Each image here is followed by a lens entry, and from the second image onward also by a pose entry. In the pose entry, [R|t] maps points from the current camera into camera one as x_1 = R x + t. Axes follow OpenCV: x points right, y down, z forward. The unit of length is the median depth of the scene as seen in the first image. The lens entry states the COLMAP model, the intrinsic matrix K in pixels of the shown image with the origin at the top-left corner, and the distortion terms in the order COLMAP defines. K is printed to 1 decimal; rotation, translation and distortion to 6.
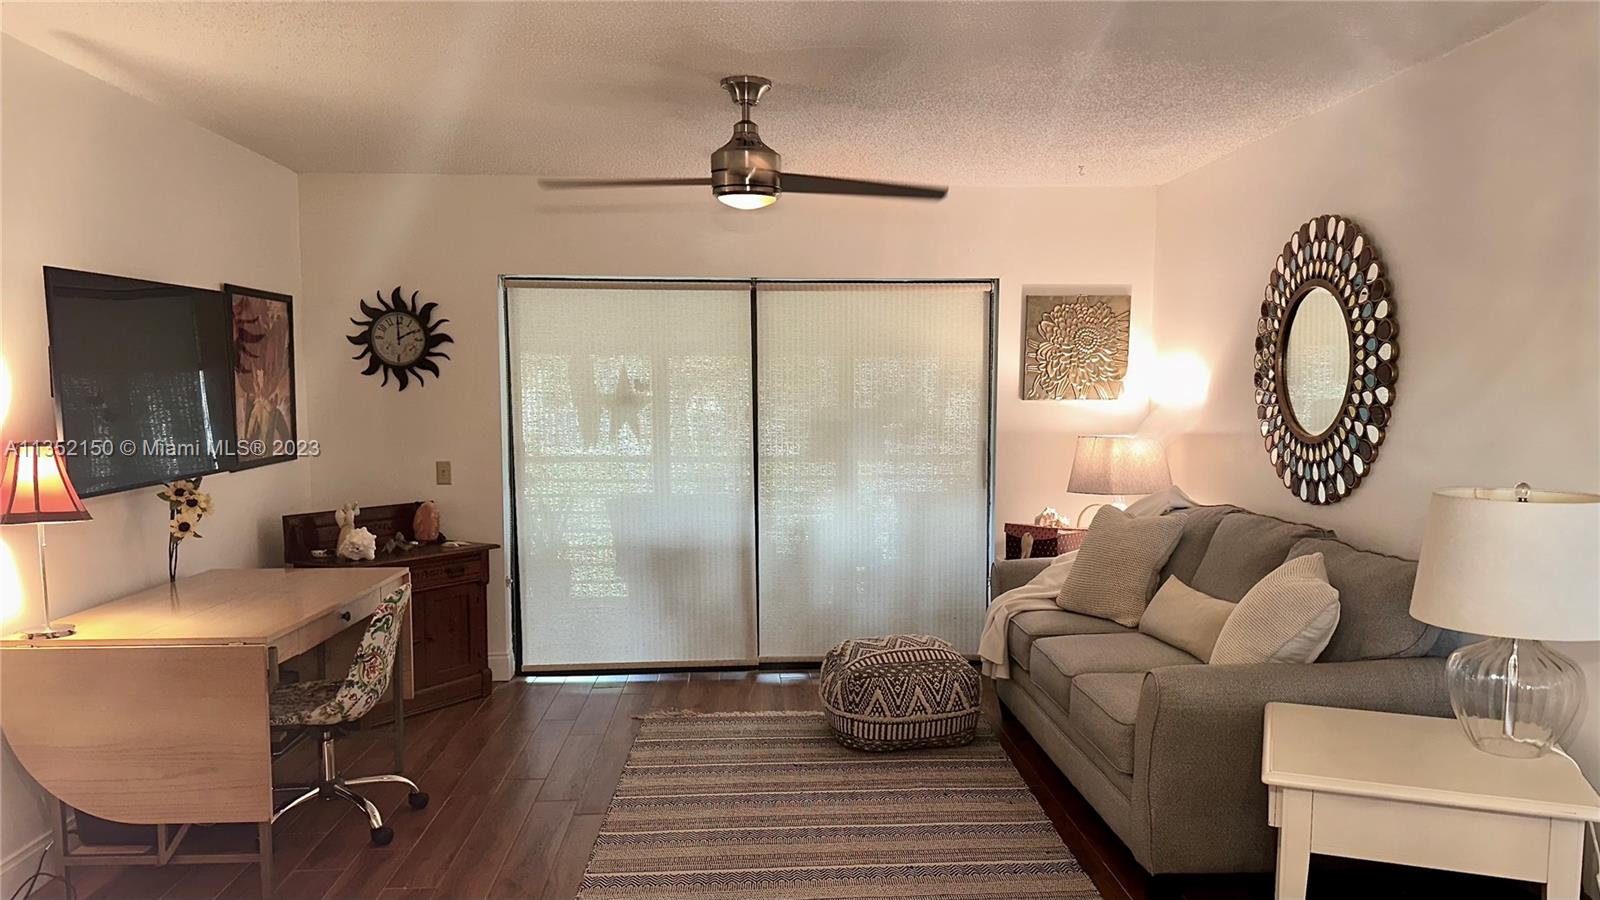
lens RADIAL K [[1226.4, 0, 795.5], [0, 1226.4, 493.3], [0, 0, 1]] dist [0.184938, -0.467477]
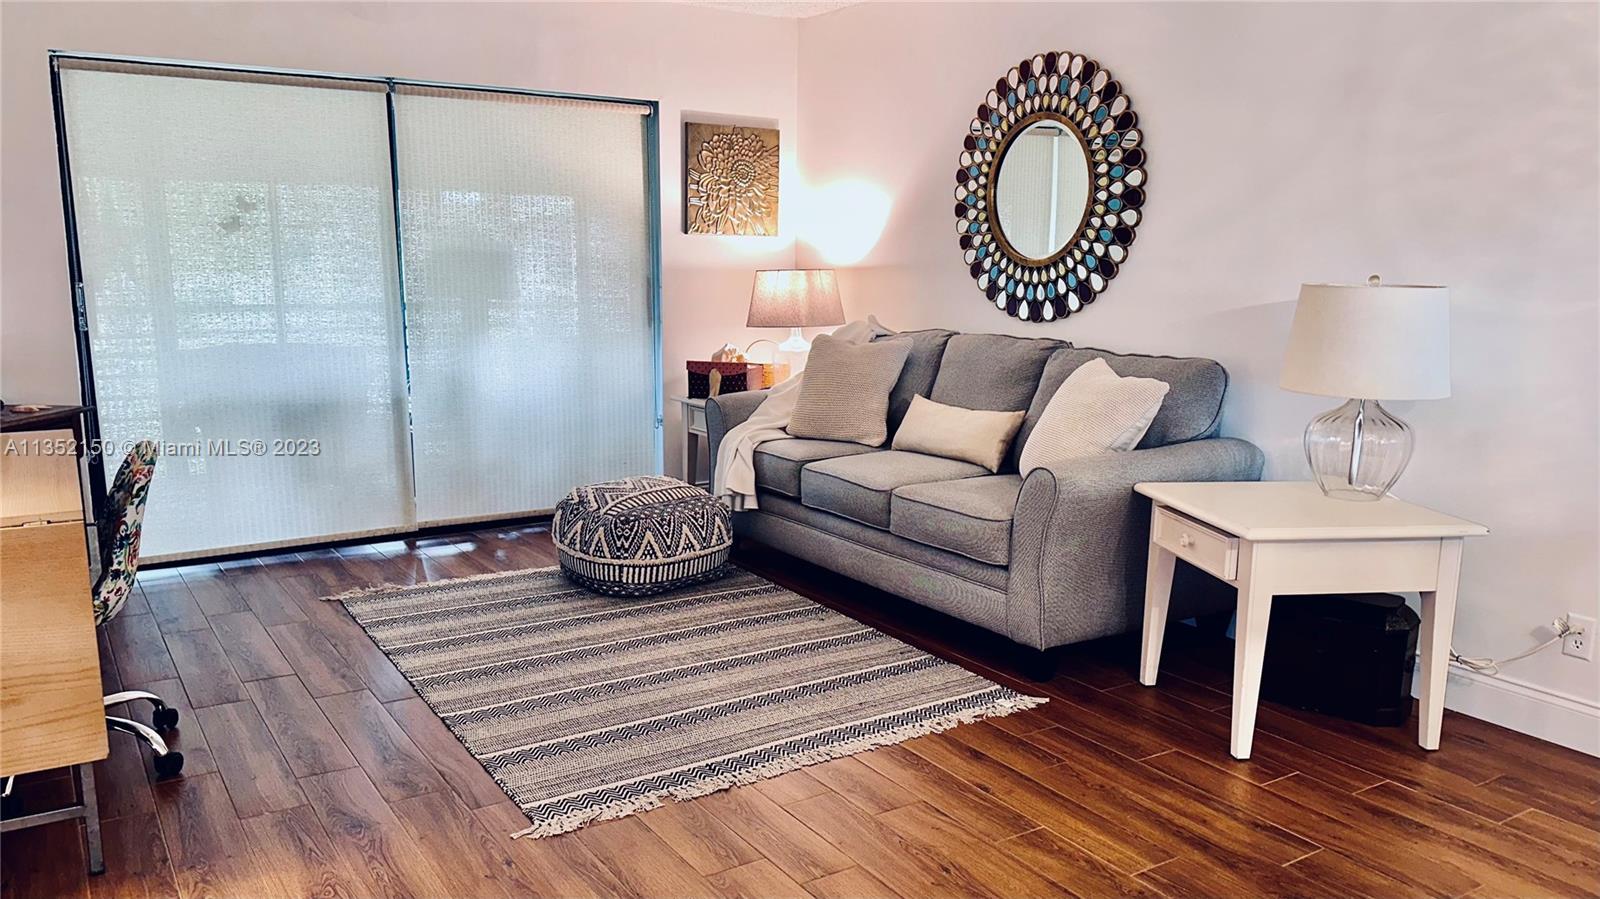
lens RADIAL K [[1226.4, 0, 795.5], [0, 1226.4, 492.8], [0, 0, 1]] dist [0.184938, -0.467477]
pose [[0.865499, -0.083477, 0.493907, -0.300417], [0.032948, 0.993368, 0.110157, 0.028490], [-0.499827, -0.079068, 0.862509, 0.125279]]
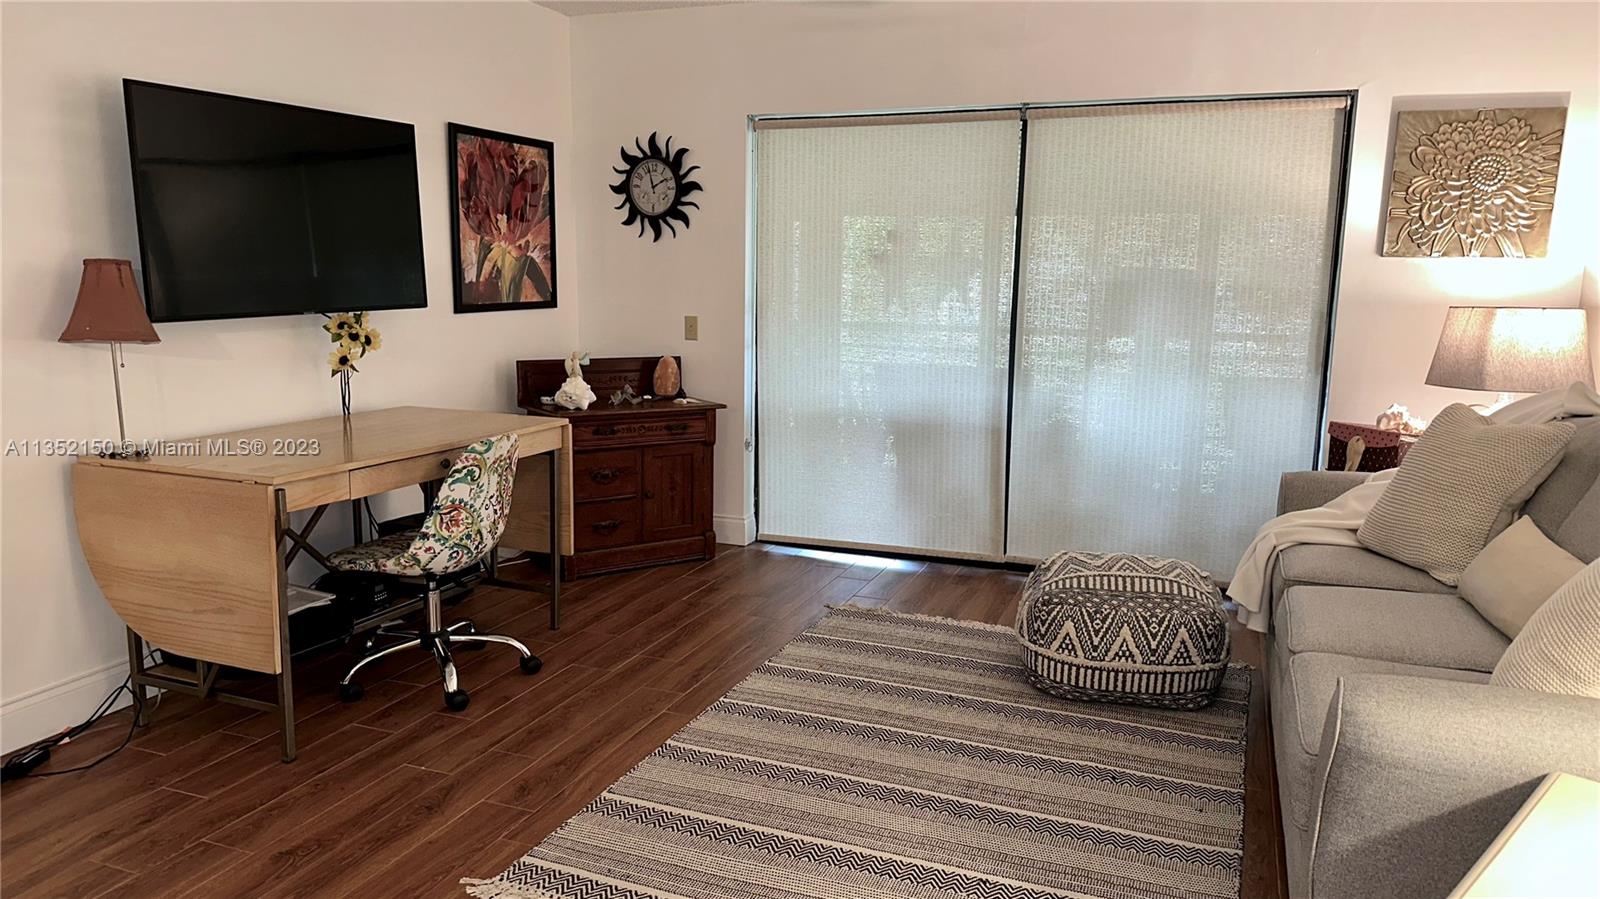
lens RADIAL K [[1122.1, 0, 755.2], [0, 1122.1, 444.3], [0, 0, 1]] dist [0.127738, -0.158877]
pose [[0.908573, 0.082971, -0.409403, 0.169279], [-0.055870, 0.995407, 0.077742, 0.004171], [0.413973, -0.047761, 0.909035, 0.274226]]
